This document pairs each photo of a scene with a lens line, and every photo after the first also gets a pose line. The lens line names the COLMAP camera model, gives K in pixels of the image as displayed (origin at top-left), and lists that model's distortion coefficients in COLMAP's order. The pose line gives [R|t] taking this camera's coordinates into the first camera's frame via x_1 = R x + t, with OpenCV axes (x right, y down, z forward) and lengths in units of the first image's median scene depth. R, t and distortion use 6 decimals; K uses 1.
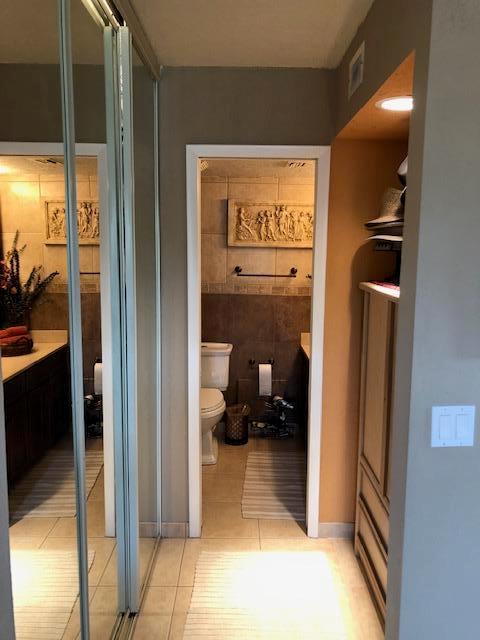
lens RADIAL K [[530.8, 0, 240.3], [0, 530.8, 320.7], [0, 0, 1]] dist [0.018876, -0.010398]
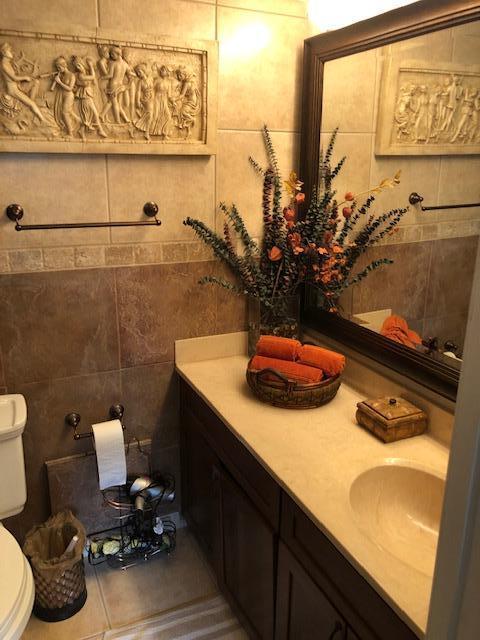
lens RADIAL K [[530.8, 0, 241.9], [0, 530.8, 316.2], [0, 0, 1]] dist [0.018876, -0.010398]
pose [[0.905353, -0.124958, 0.405859, -0.021546], [0.062502, 0.984529, 0.163698, -0.075105], [-0.420035, -0.122837, 0.899156, 0.565296]]
